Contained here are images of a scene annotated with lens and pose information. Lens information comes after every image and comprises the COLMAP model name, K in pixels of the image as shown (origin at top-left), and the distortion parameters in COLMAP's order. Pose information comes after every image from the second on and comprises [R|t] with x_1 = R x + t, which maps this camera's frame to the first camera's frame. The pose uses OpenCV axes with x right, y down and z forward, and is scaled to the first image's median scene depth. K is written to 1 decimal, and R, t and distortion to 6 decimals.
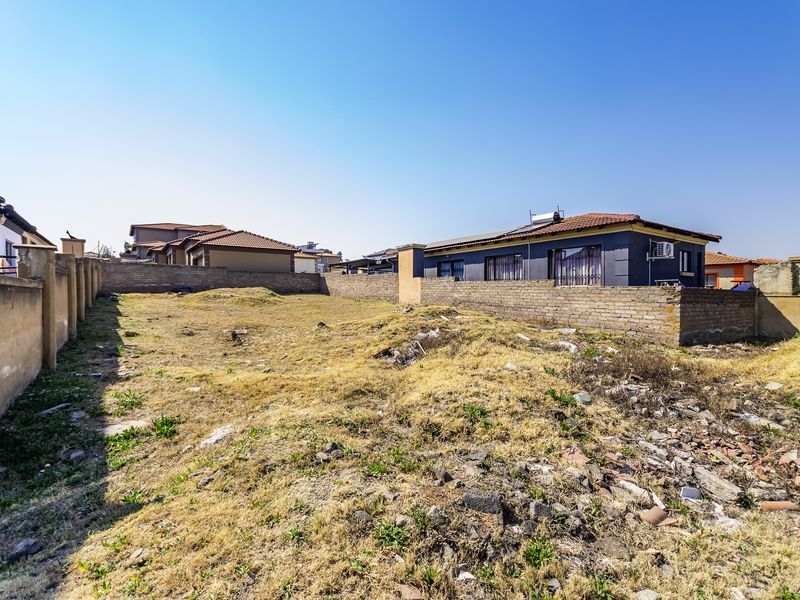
lens RADIAL K [[399.0, 0, 413.7], [0, 399.0, 299.2], [0, 0, 1]] dist [0.000151, -0.000416]
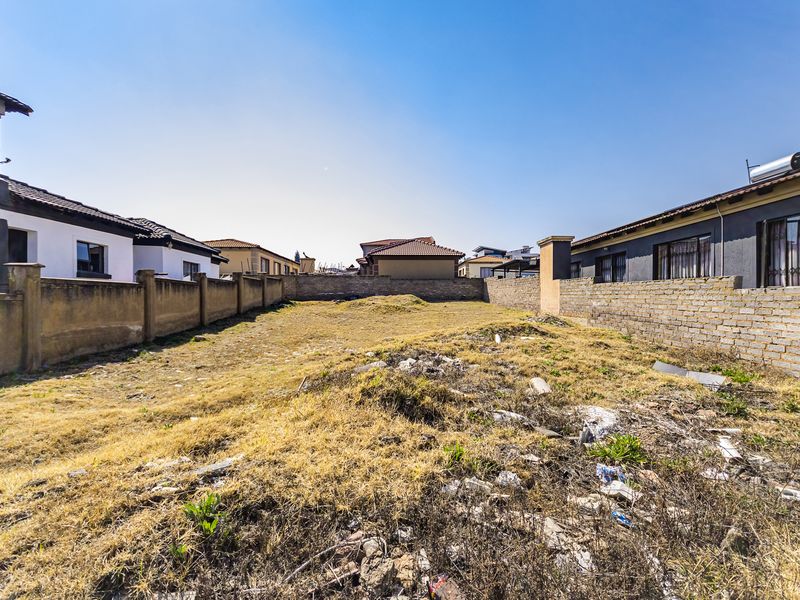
lens RADIAL K [[396.2, 0, 400.0], [0, 396.2, 300.0], [0, 0, 1]] dist [0.015705, -0.002537]
pose [[0.818355, -0.002619, -0.574707, 0.195649], [-0.004597, 0.999928, -0.011103, -0.005798], [0.574695, 0.011728, 0.818284, 0.203268]]
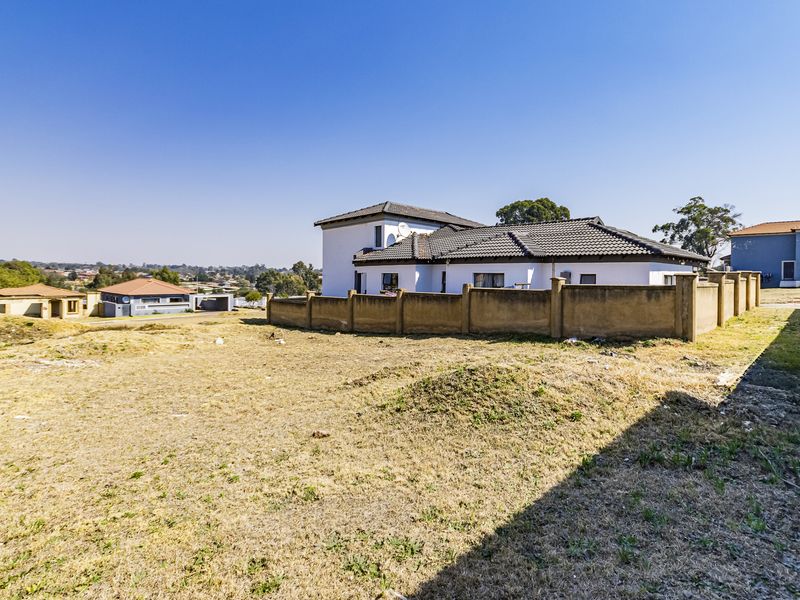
lens RADIAL K [[396.2, 0, 400.0], [0, 396.2, 300.0], [0, 0, 1]] dist [0.015705, -0.002537]
pose [[-0.989130, 0.011884, -0.146560, -0.365651], [0.001673, 0.997574, 0.069595, -0.091400], [0.147032, 0.068594, -0.986751, 1.360770]]
